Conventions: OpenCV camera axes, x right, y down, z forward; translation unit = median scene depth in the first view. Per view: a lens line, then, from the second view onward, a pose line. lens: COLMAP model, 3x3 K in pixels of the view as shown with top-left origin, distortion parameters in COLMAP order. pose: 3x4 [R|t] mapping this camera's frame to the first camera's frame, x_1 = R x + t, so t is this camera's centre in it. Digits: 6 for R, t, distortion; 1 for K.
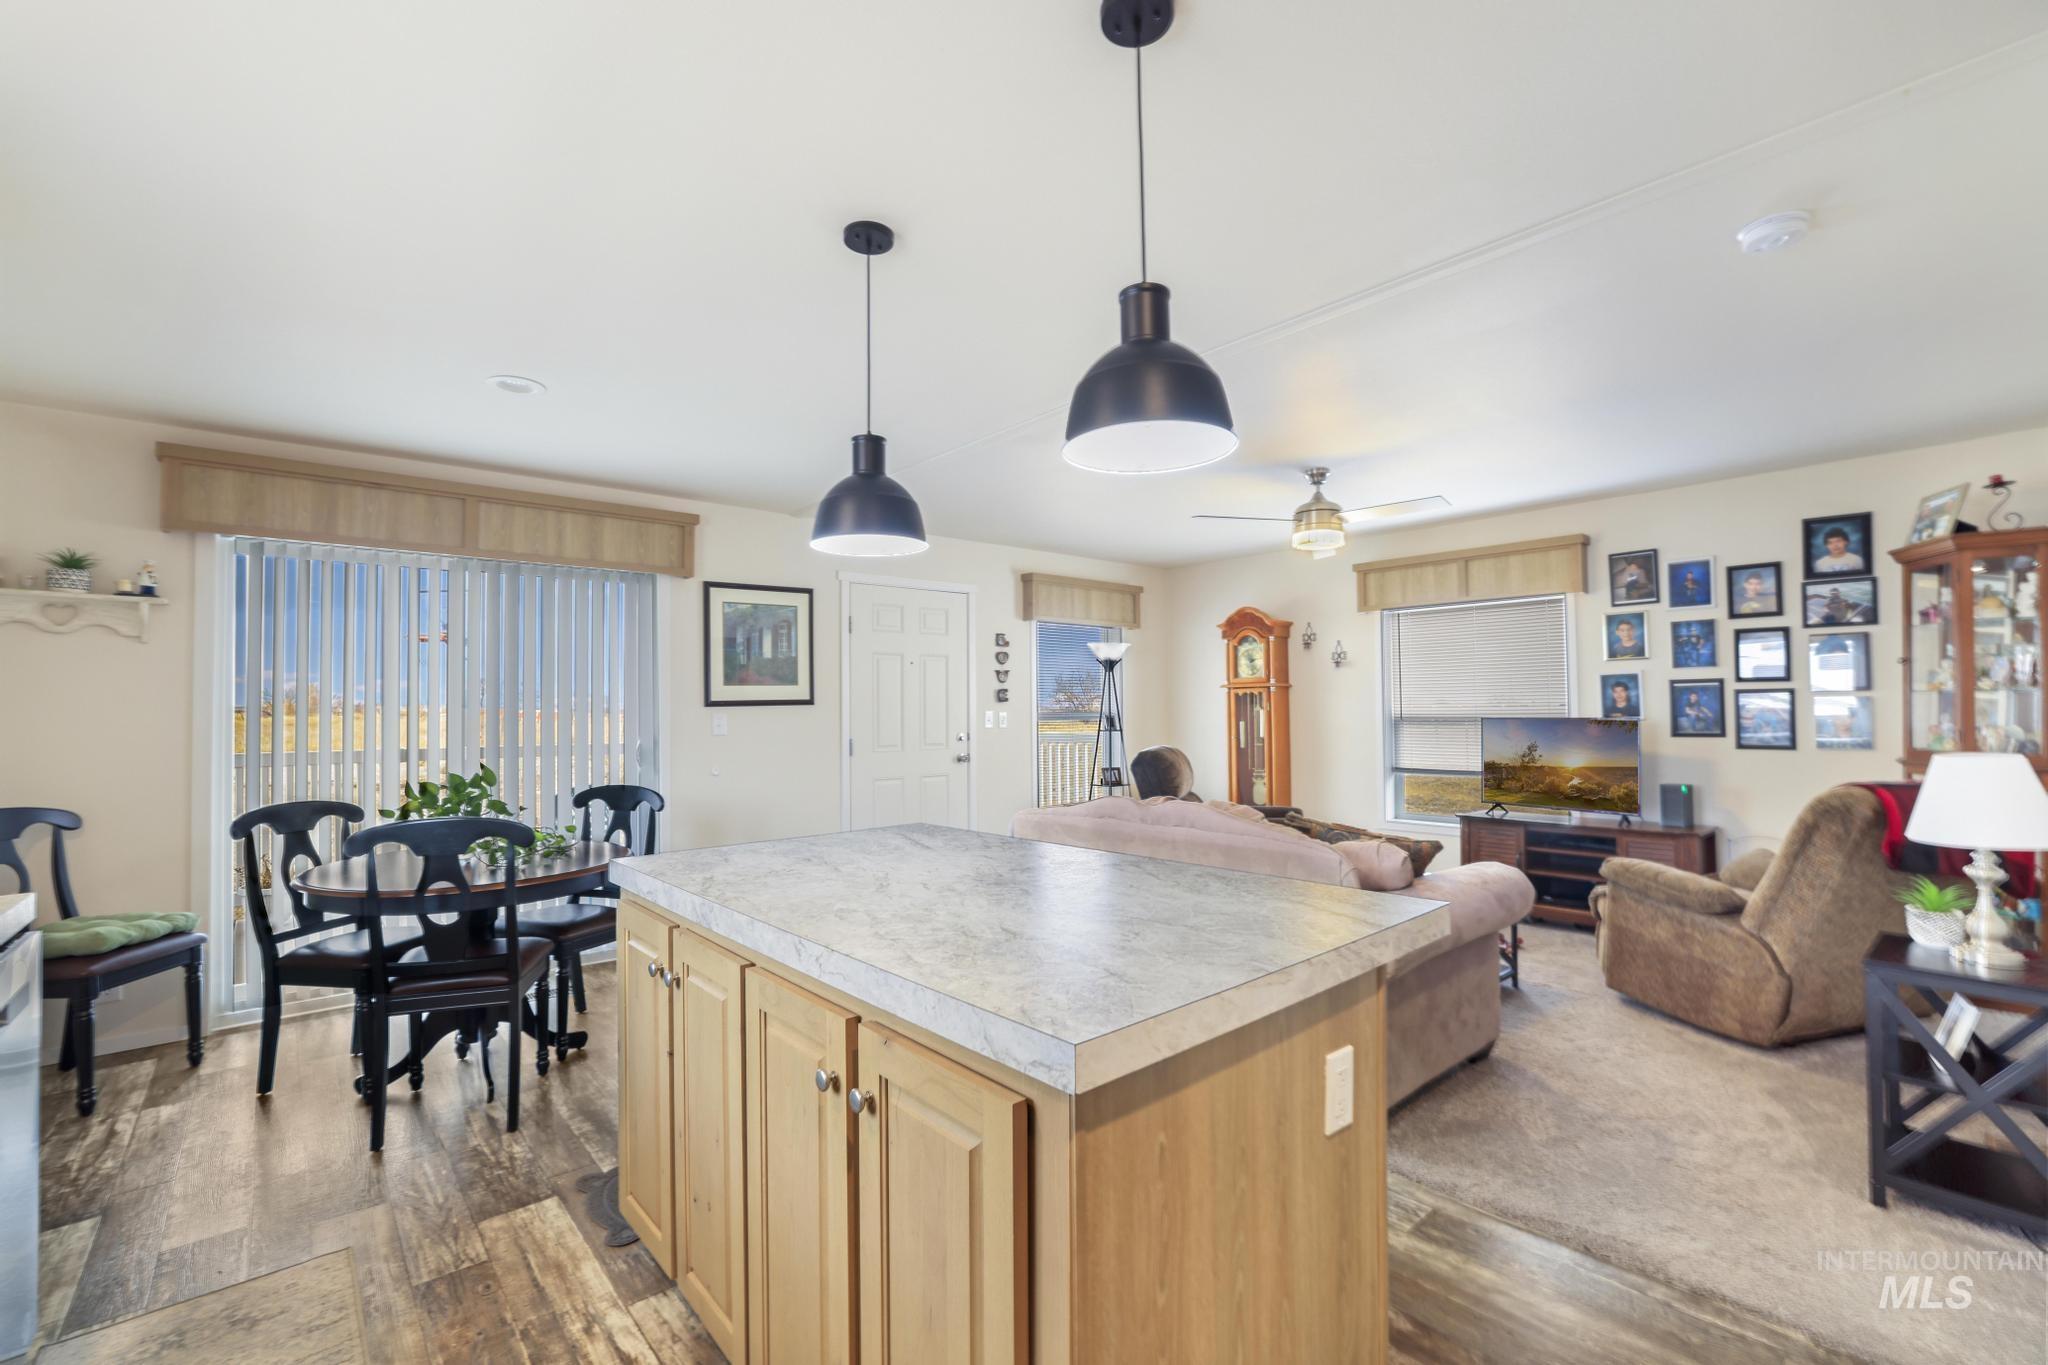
lens RADIAL K [[866.9, 0, 1024.0], [0, 866.9, 682.5], [0, 0, 1]] dist [-0.035286, 0.015500]
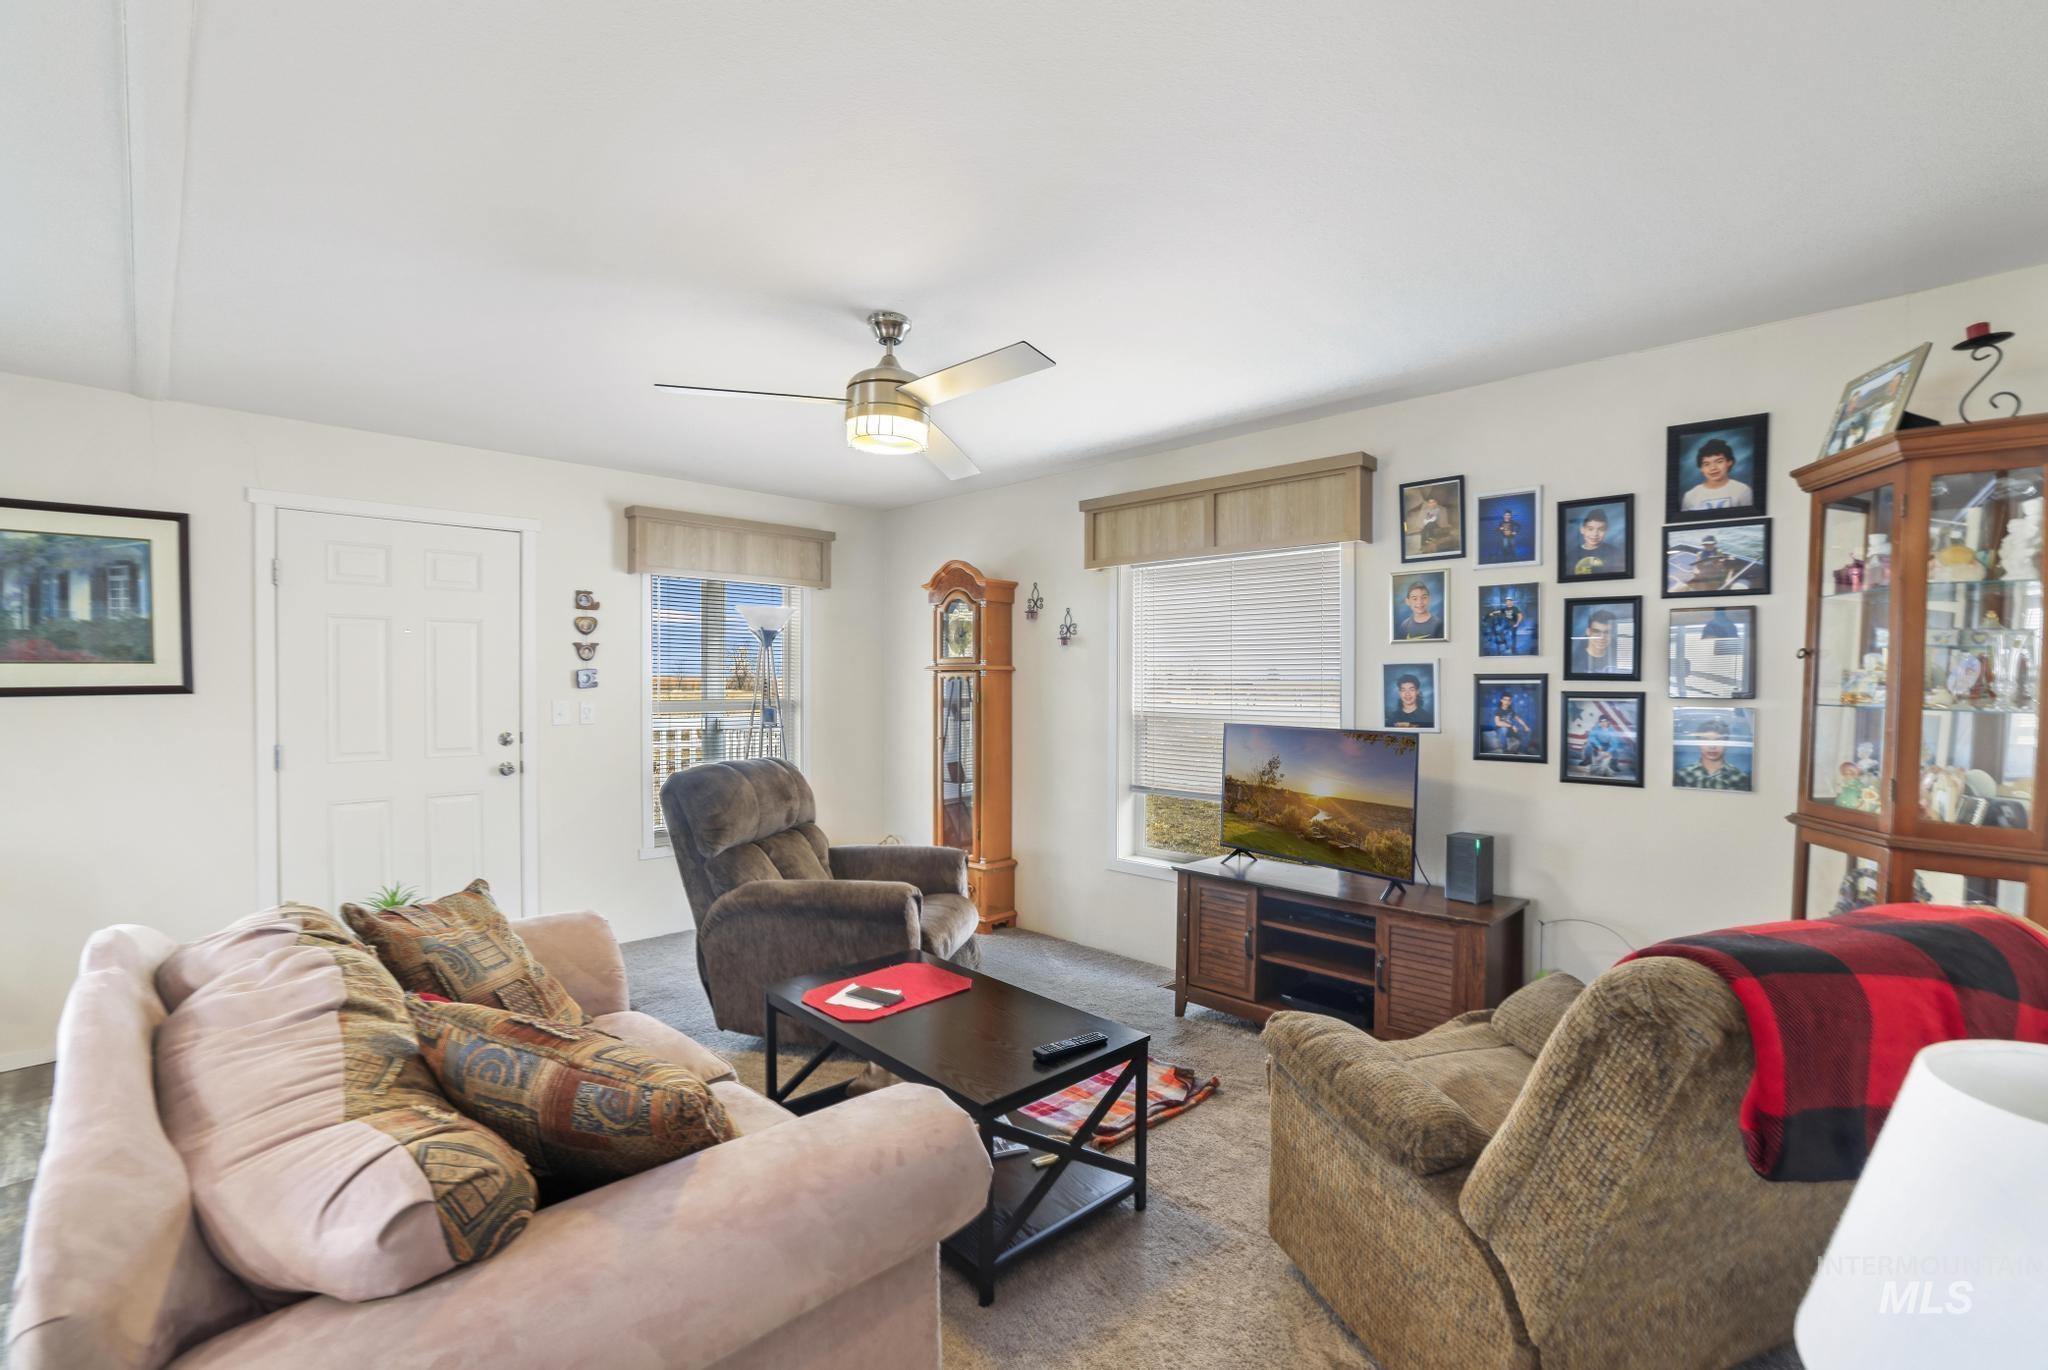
lens RADIAL K [[866.9, 0, 1024.0], [0, 866.9, 685.0], [0, 0, 1]] dist [-0.035286, 0.015500]
pose [[0.997958, 0.011295, 0.062860, 0.383573], [-0.013796, 0.999124, 0.039499, -0.016874], [-0.062358, -0.040286, 0.997240, 0.373048]]
